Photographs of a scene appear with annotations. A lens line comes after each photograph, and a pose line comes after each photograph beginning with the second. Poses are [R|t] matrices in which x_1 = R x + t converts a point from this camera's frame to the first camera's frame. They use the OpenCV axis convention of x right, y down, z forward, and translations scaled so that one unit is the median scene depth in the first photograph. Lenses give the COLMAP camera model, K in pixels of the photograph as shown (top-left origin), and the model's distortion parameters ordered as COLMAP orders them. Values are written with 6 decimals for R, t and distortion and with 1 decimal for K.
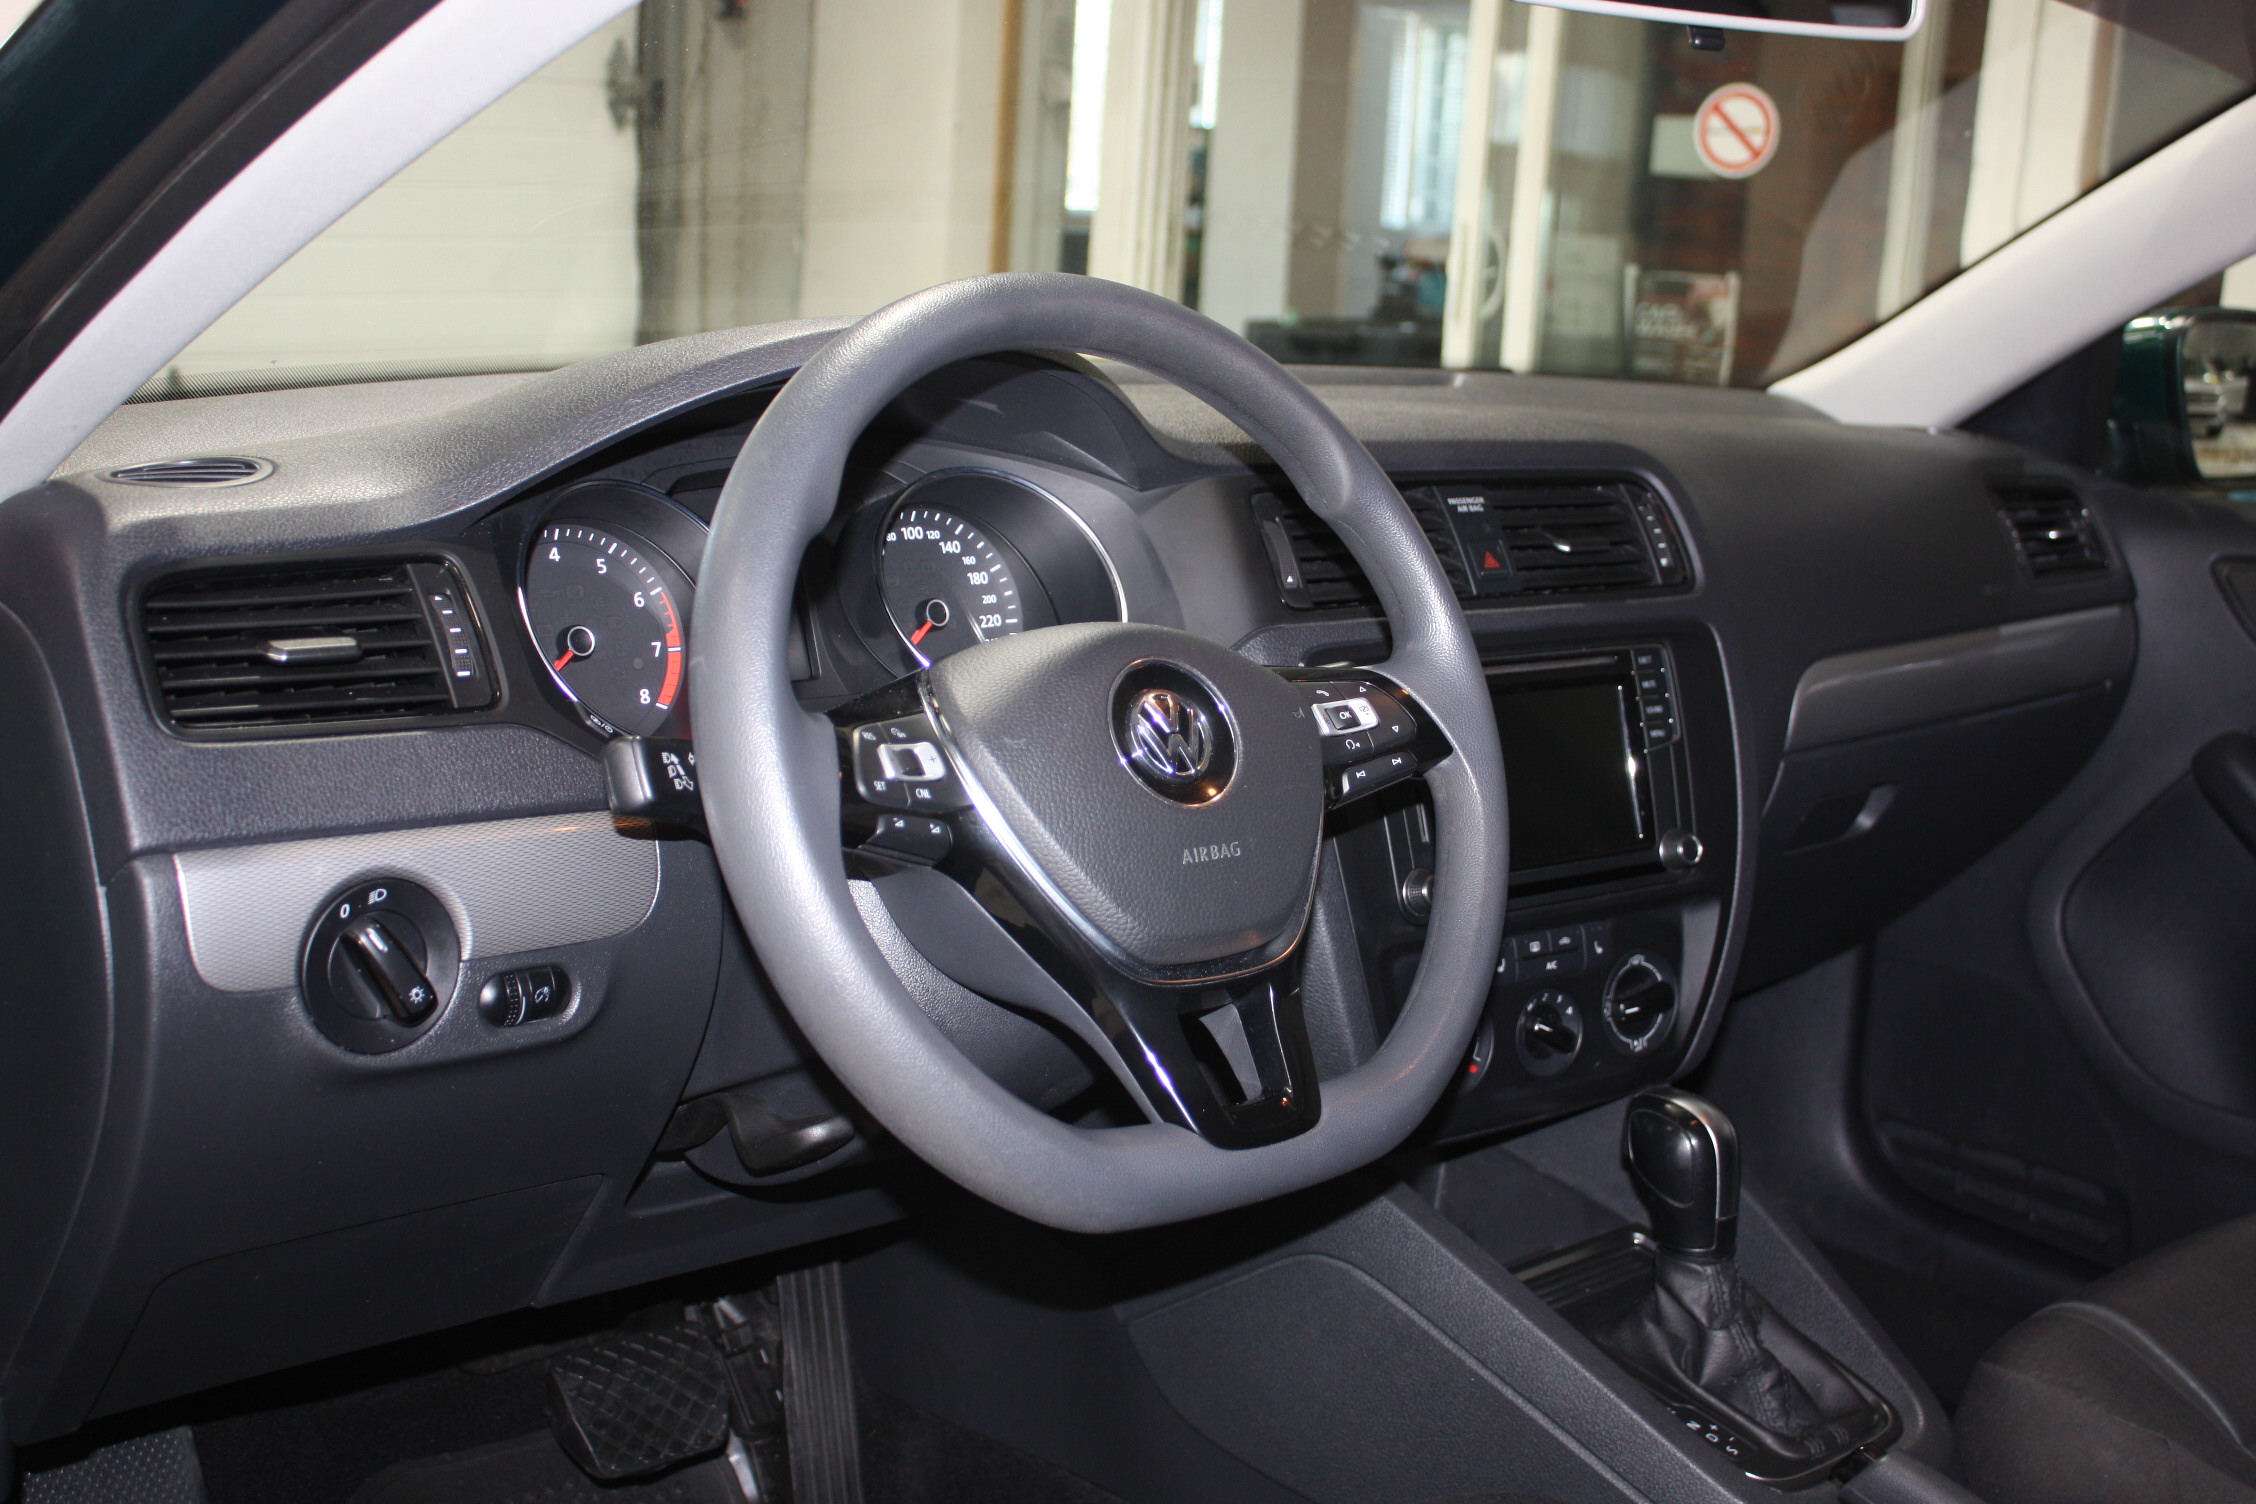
lens RADIAL K [[2516.3, 0, 1124.0], [0, 2516.3, 764.4], [0, 0, 1]] dist [-0.071505, 0.000000]
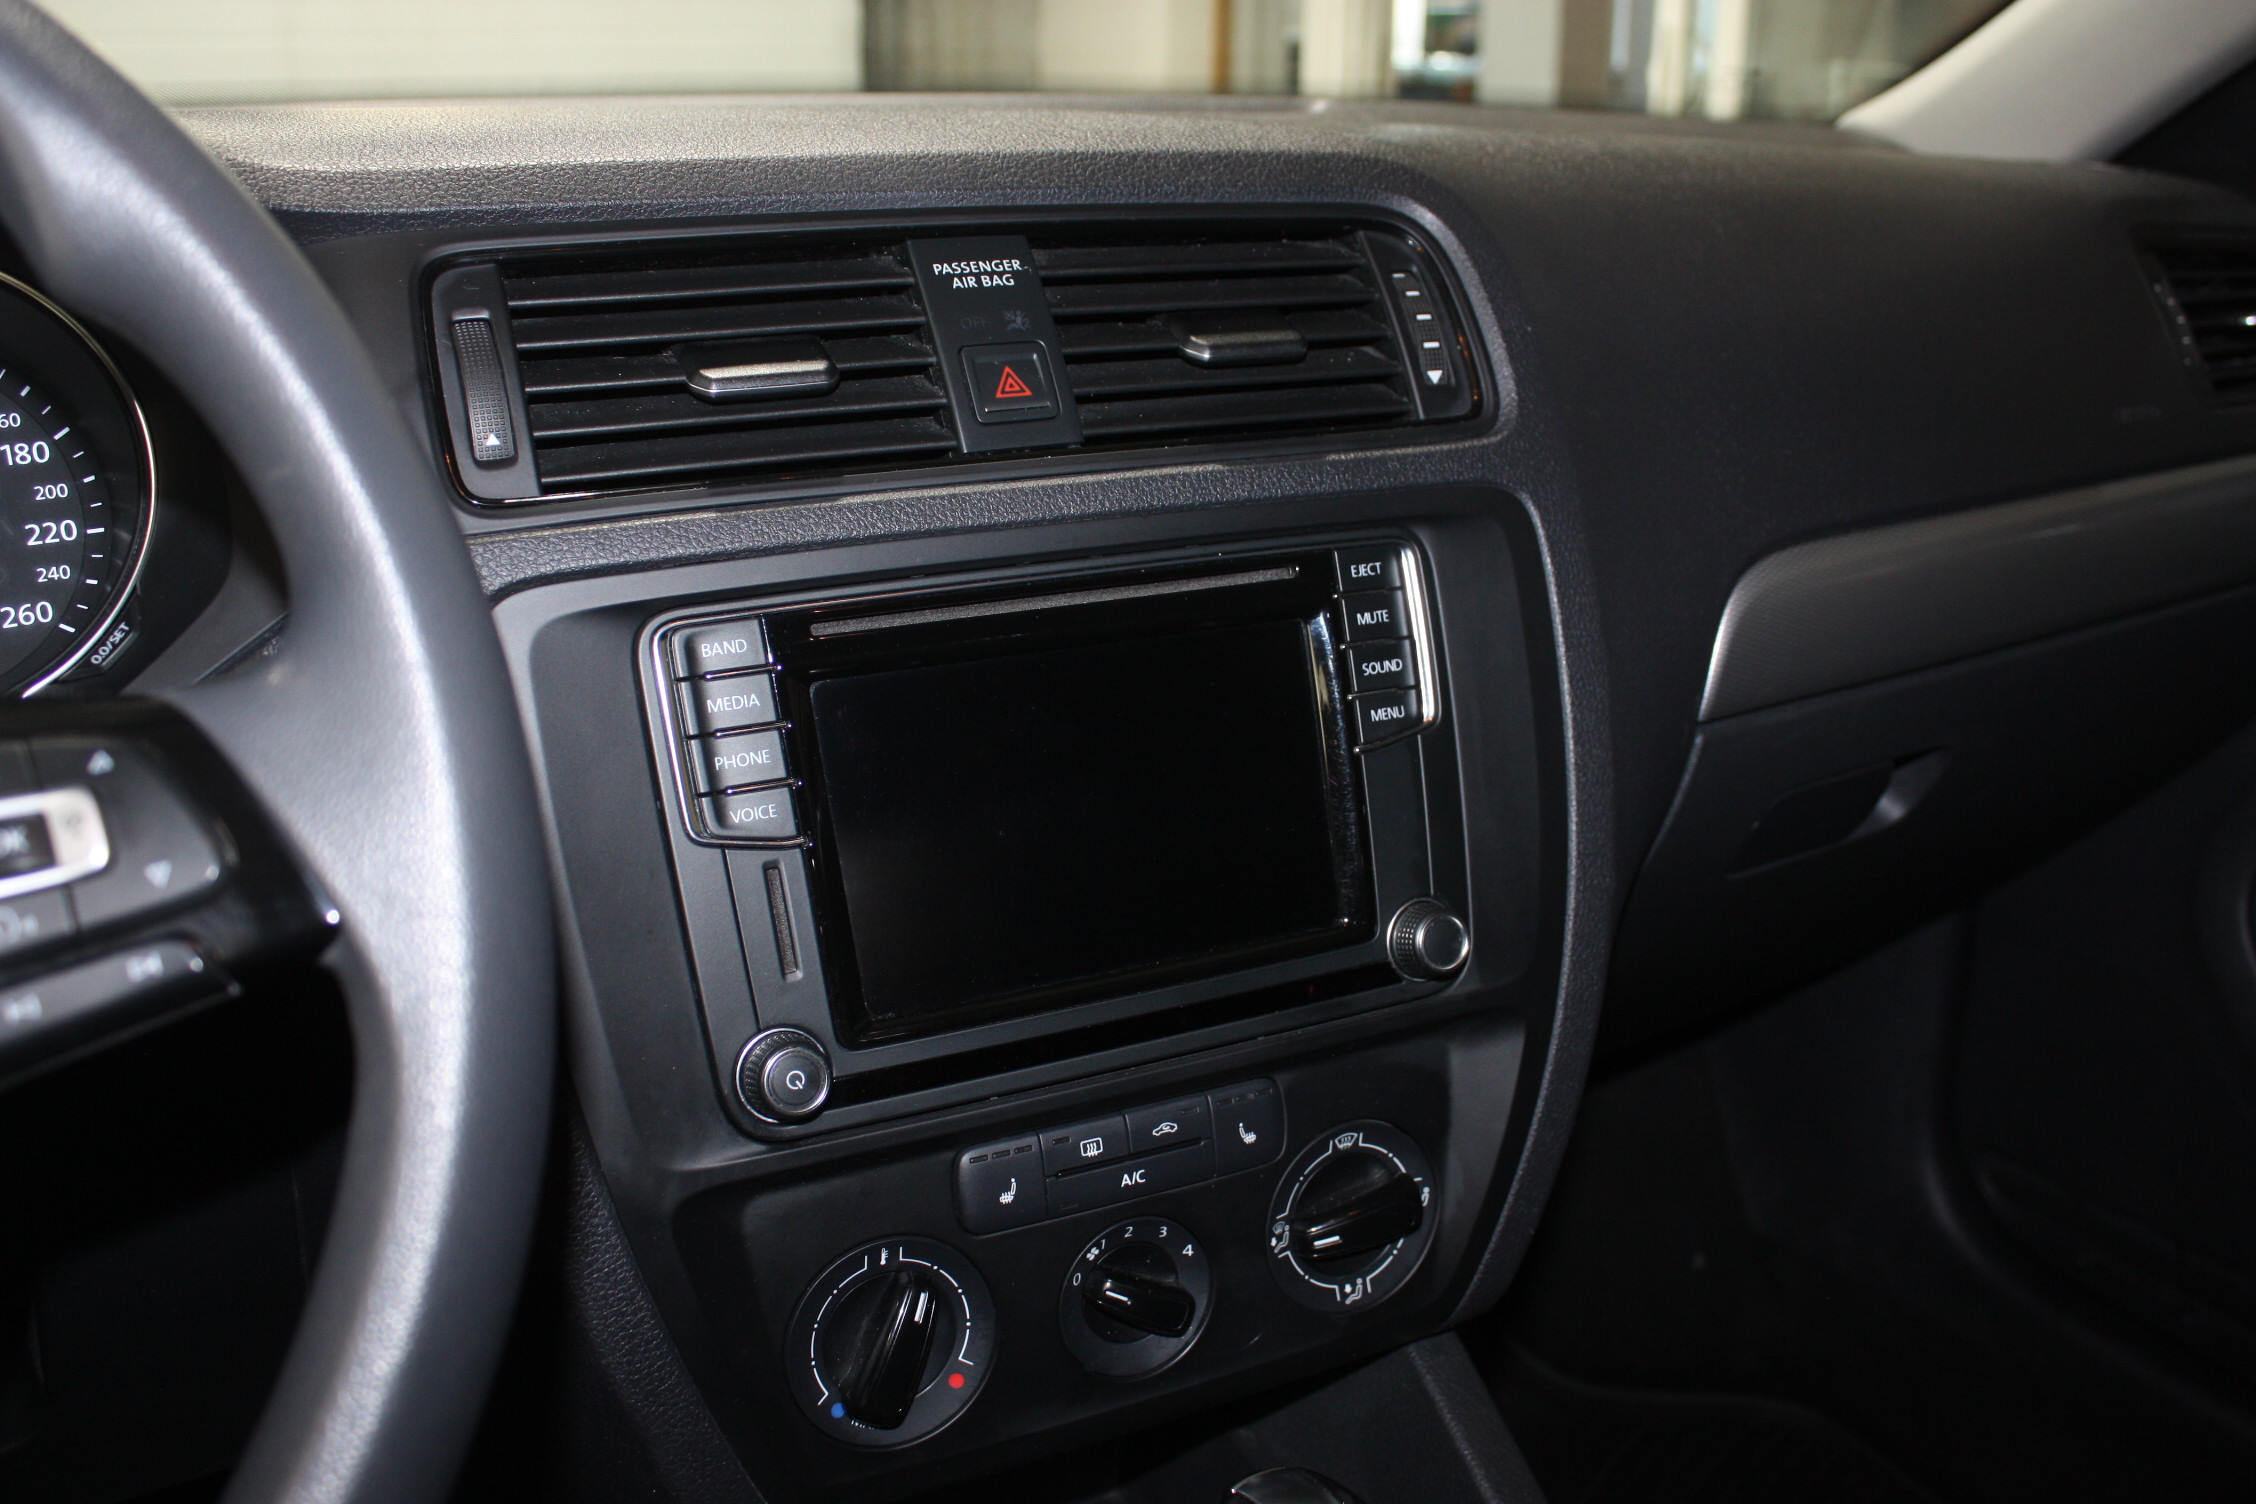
lens RADIAL K [[2041.4, 0, 1121.6], [0, 2041.4, 747.1], [0, 0, 1]] dist [-0.096974, 0.000462]
pose [[0.983864, 0.005777, -0.178826, 0.238988], [0.011284, 0.995485, 0.094243, -0.046511], [0.178563, -0.094741, 0.979357, 0.592787]]
